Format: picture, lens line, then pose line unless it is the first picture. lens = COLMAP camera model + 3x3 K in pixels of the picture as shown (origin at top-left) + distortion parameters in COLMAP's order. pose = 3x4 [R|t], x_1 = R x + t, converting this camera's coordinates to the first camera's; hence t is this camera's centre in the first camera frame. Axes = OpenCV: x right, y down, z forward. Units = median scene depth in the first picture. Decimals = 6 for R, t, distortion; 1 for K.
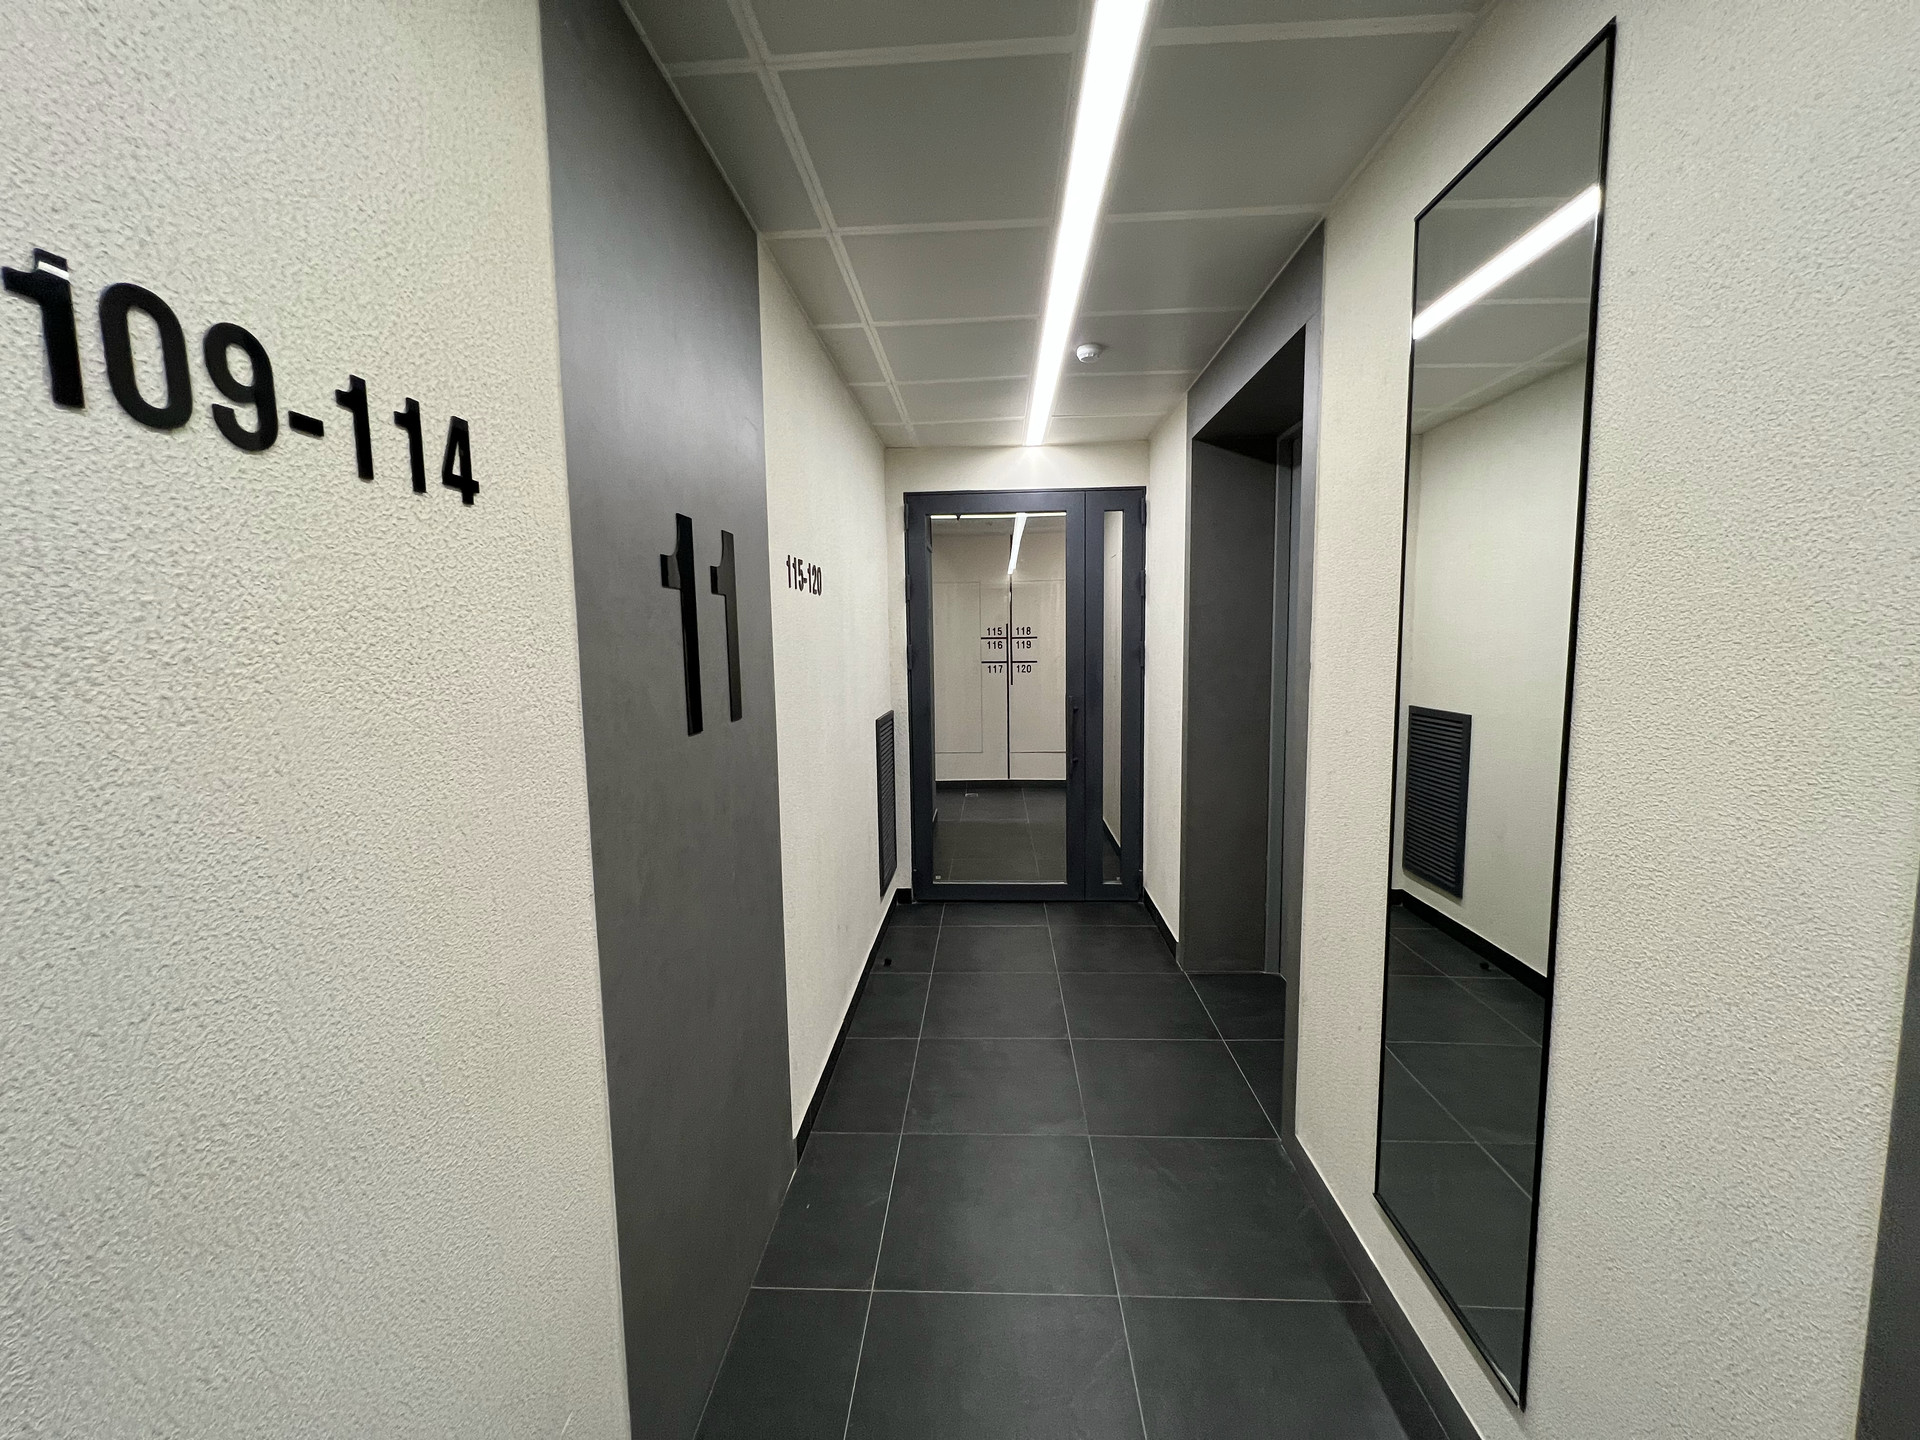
lens RADIAL K [[771.2, 0, 958.5], [0, 771.2, 720.4], [0, 0, 1]] dist [-0.001804, -0.000357]
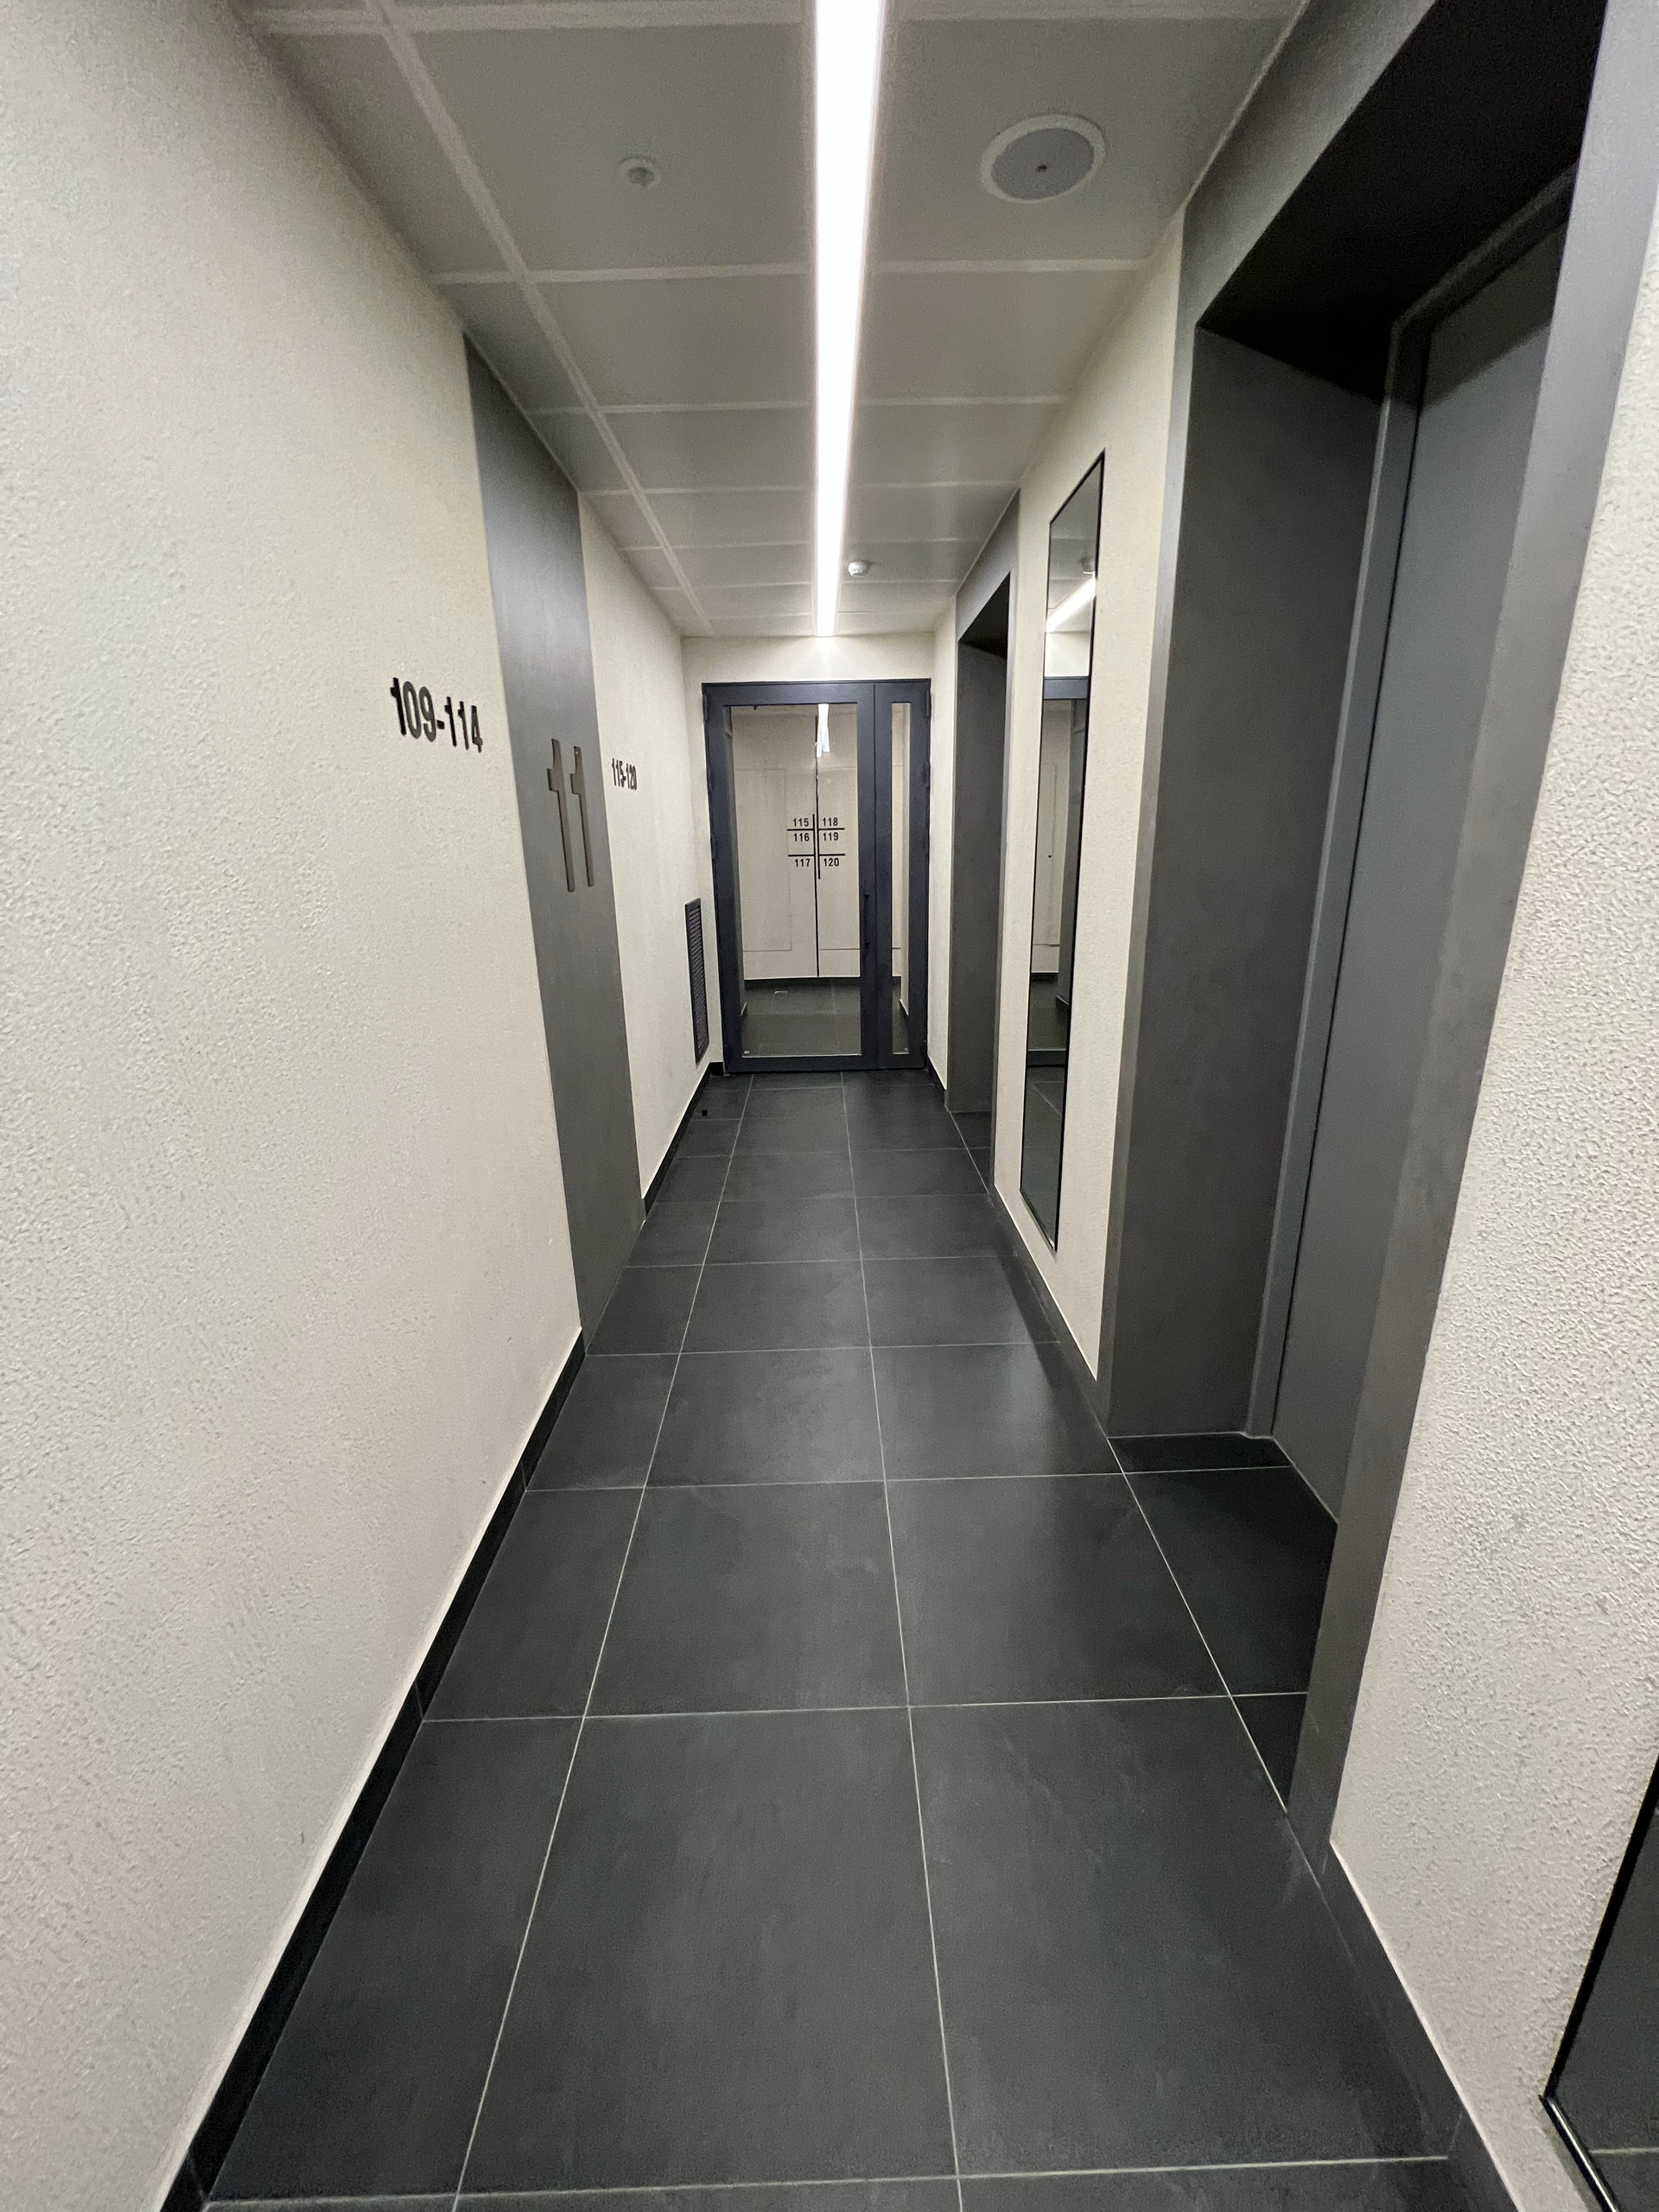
lens RADIAL K [[888.5, 0, 835.3], [0, 888.5, 1106.6], [0, 0, 1]] dist [-0.001804, -0.000357]
pose [[0.997718, -0.024763, 0.062812, 0.020985], [0.012239, 0.981233, 0.192435, 0.039279], [-0.066398, -0.191227, 0.979297, -0.313212]]
